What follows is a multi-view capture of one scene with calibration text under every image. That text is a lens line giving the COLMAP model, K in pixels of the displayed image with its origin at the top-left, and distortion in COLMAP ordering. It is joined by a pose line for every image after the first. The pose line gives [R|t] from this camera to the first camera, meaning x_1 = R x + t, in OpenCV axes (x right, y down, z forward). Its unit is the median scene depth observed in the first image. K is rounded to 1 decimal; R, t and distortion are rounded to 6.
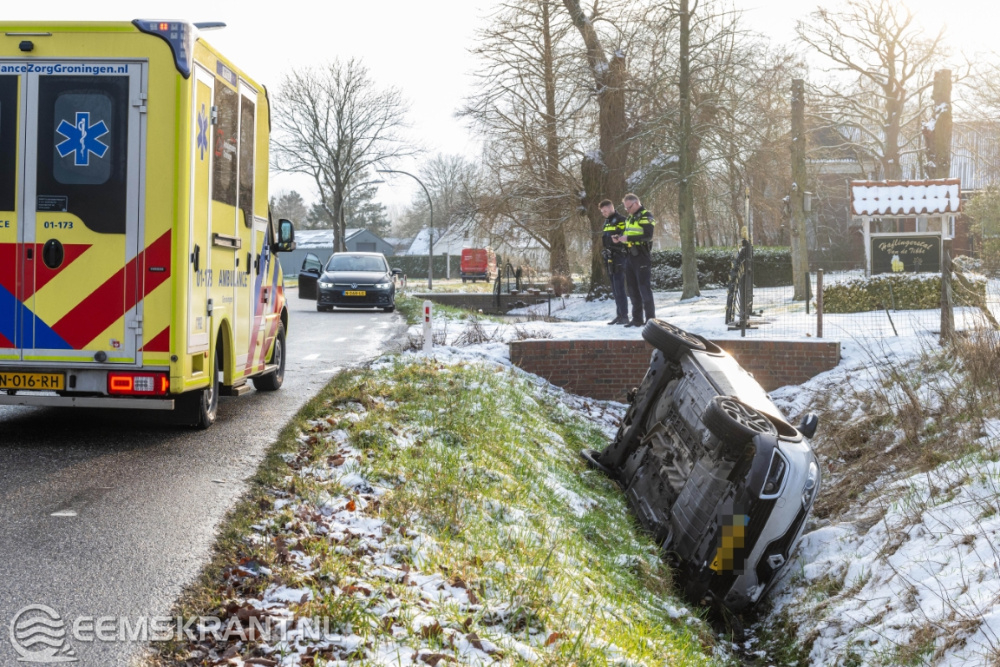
lens RADIAL K [[1436.0, 0, 499.0], [0, 1436.0, 332.9], [0, 0, 1]] dist [-0.156672, 0.000000]
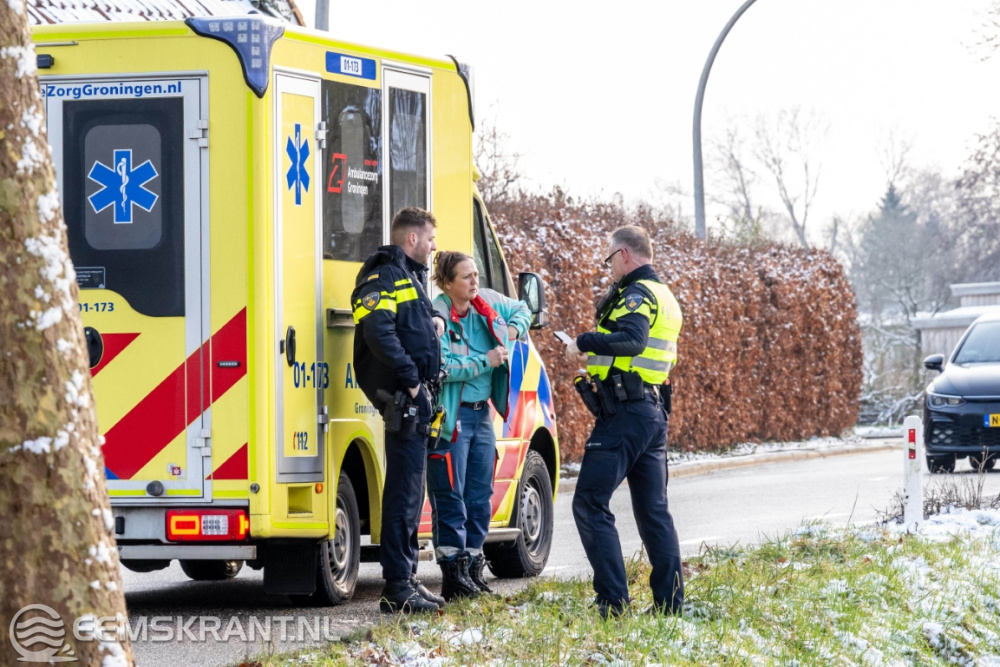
lens RADIAL K [[5197.4, 0, 500.0], [0, 5197.4, 330.8], [0, 0, 1]] dist [-0.983977, 0.000000]
pose [[0.967677, -0.038117, -0.249297, 0.542413], [0.023251, 0.997786, -0.062307, 0.104095], [0.251120, 0.054497, 0.966421, -1.486920]]
